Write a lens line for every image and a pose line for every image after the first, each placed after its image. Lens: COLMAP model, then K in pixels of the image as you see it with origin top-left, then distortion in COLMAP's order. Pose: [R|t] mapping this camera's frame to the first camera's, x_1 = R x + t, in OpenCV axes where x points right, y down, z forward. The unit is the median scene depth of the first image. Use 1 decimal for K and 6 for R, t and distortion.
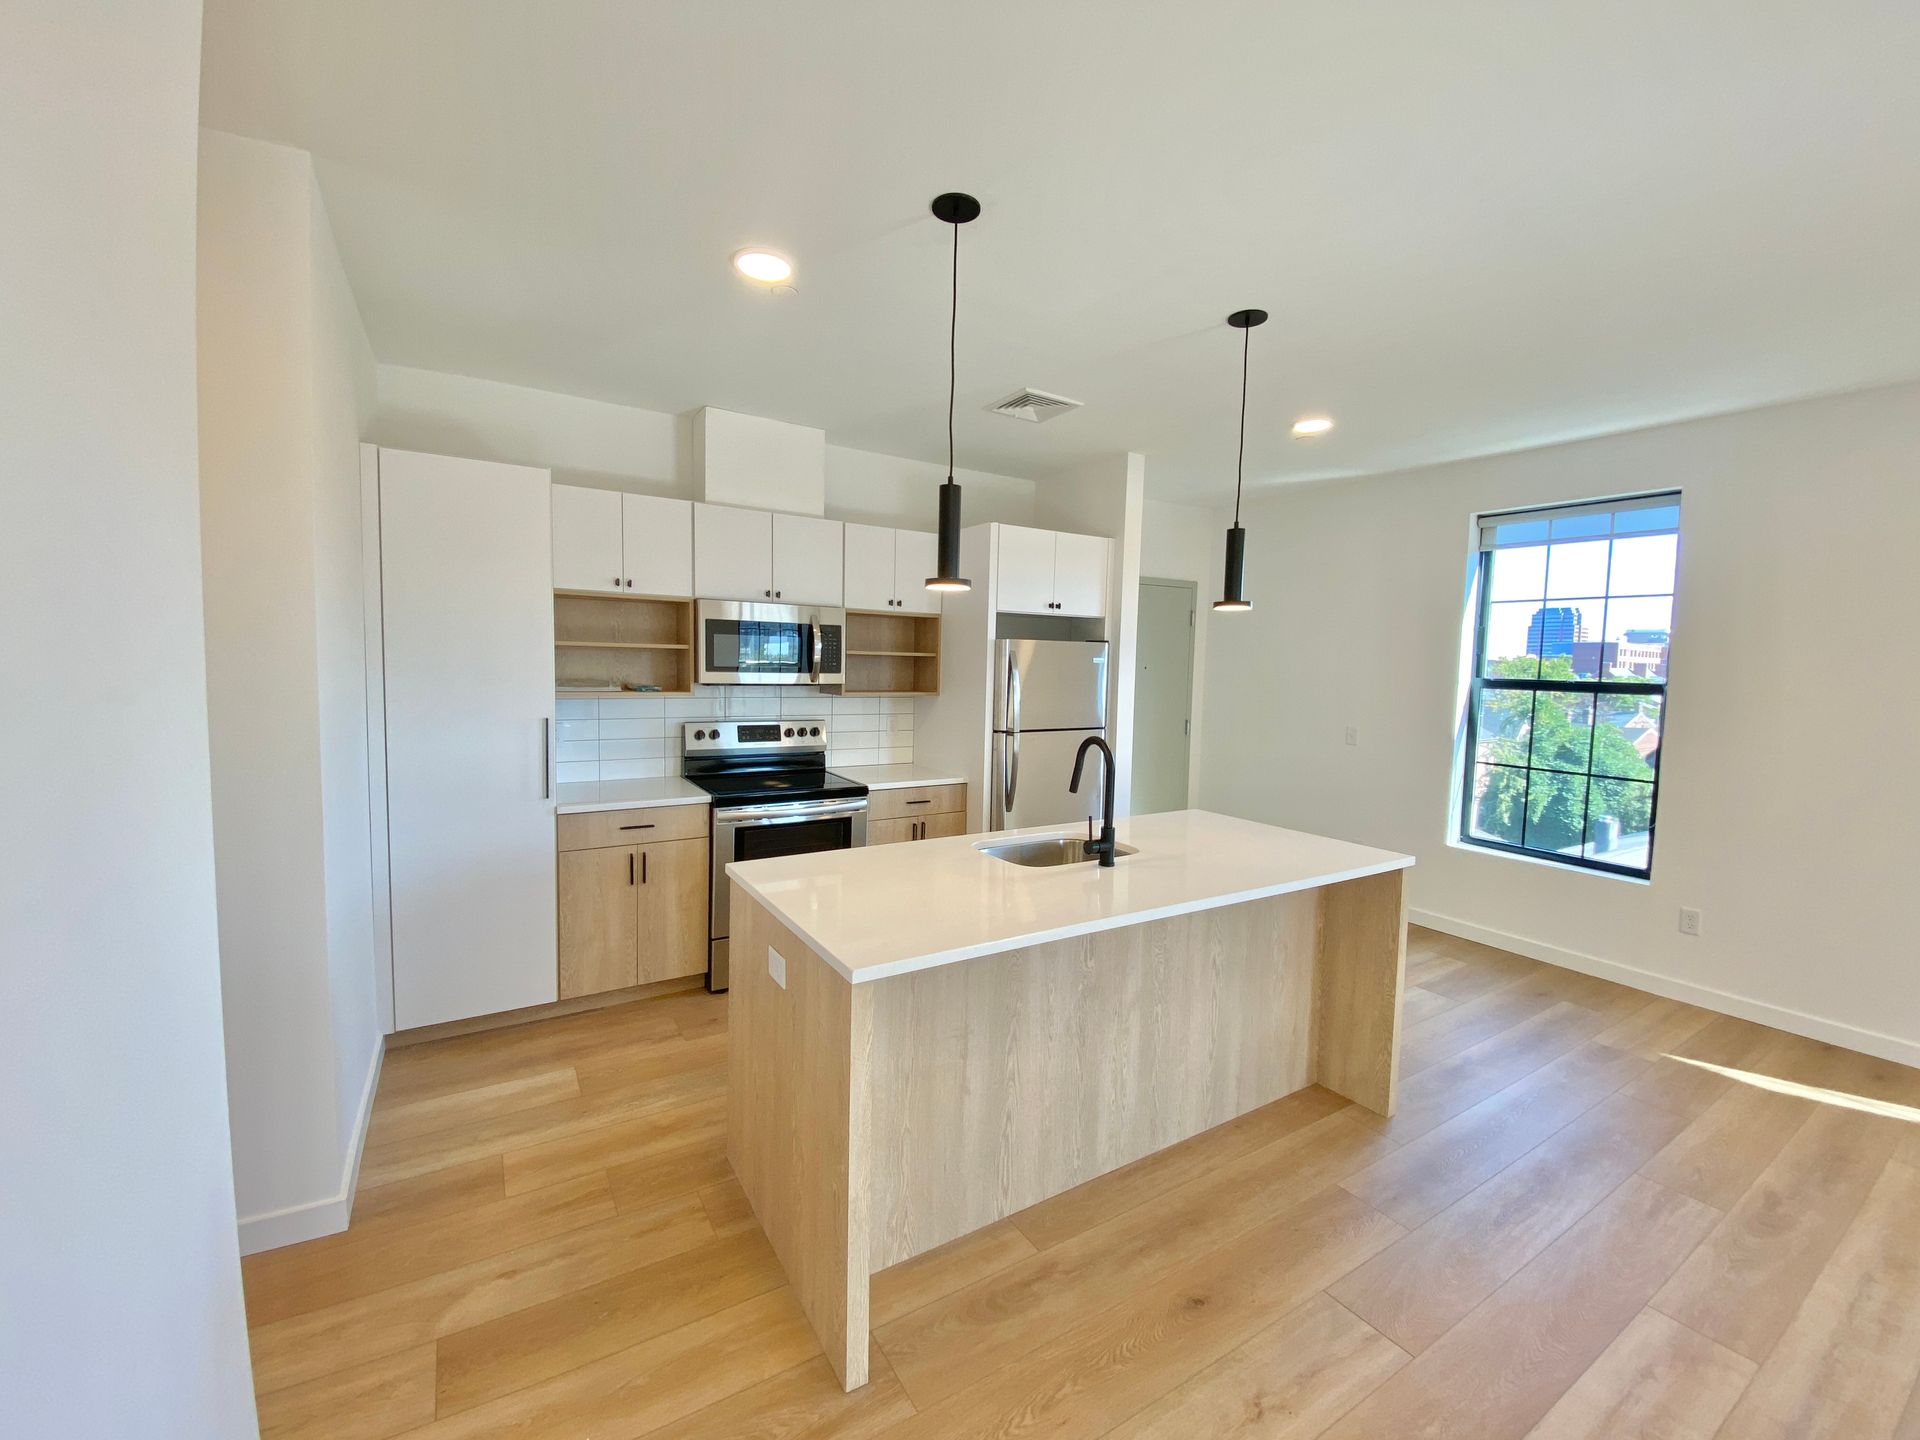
lens RADIAL K [[763.6, 0, 960.0], [0, 763.6, 720.0], [0, 0, 1]] dist [0.086774, -0.000047]
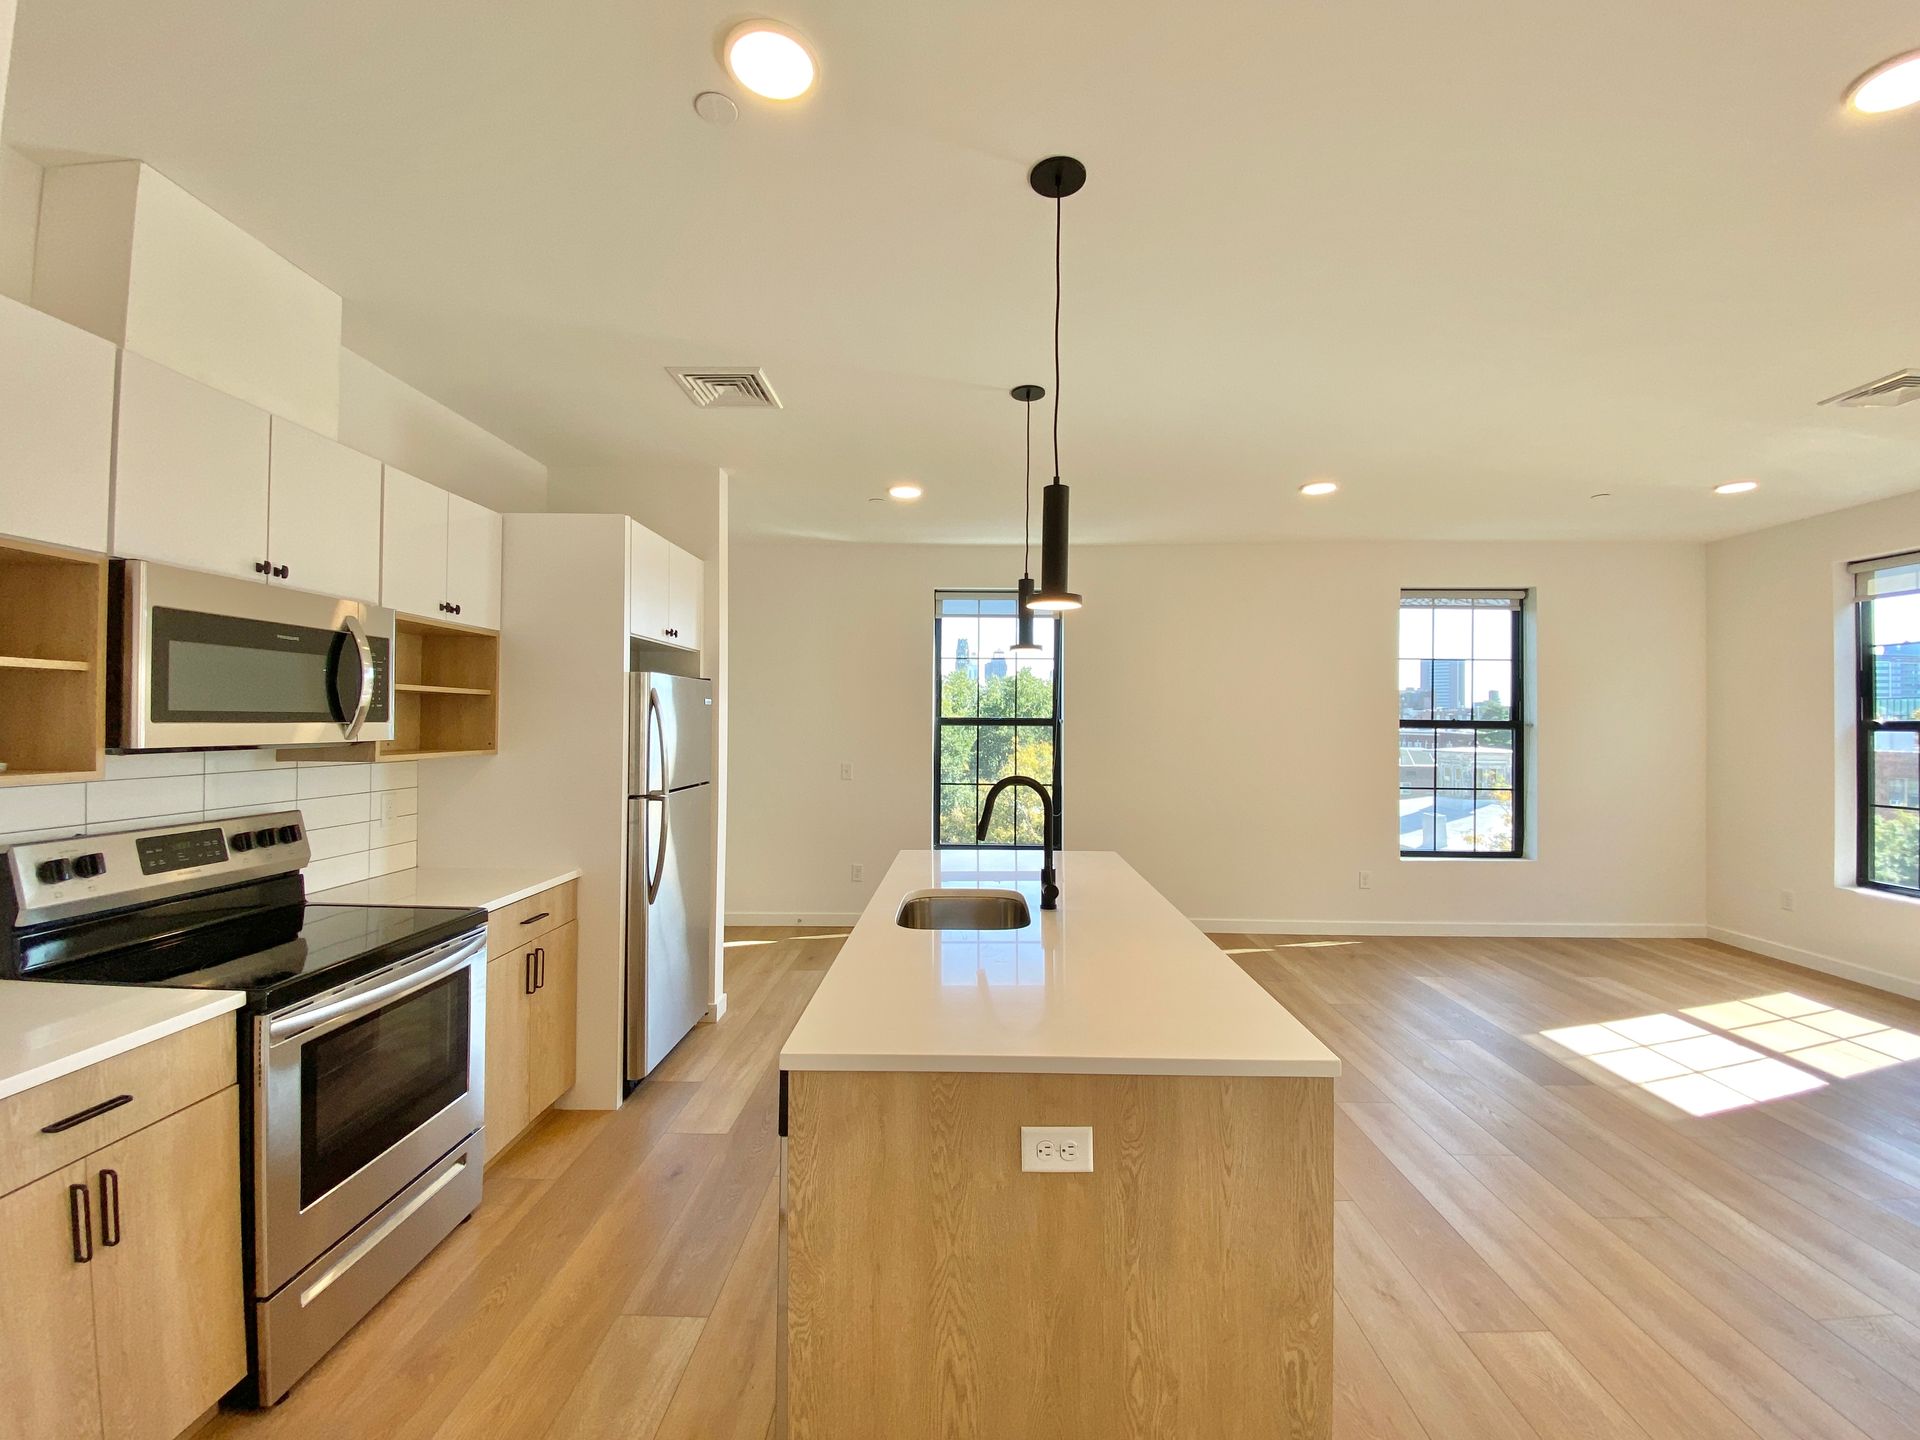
lens RADIAL K [[767.8, 0, 960.0], [0, 767.8, 720.0], [0, 0, 1]] dist [0.015039, -0.020338]
pose [[0.551366, -0.019575, 0.834033, -0.397645], [0.073536, 0.996974, -0.025214, -0.017076], [-0.831016, 0.075234, 0.551137, 0.333731]]
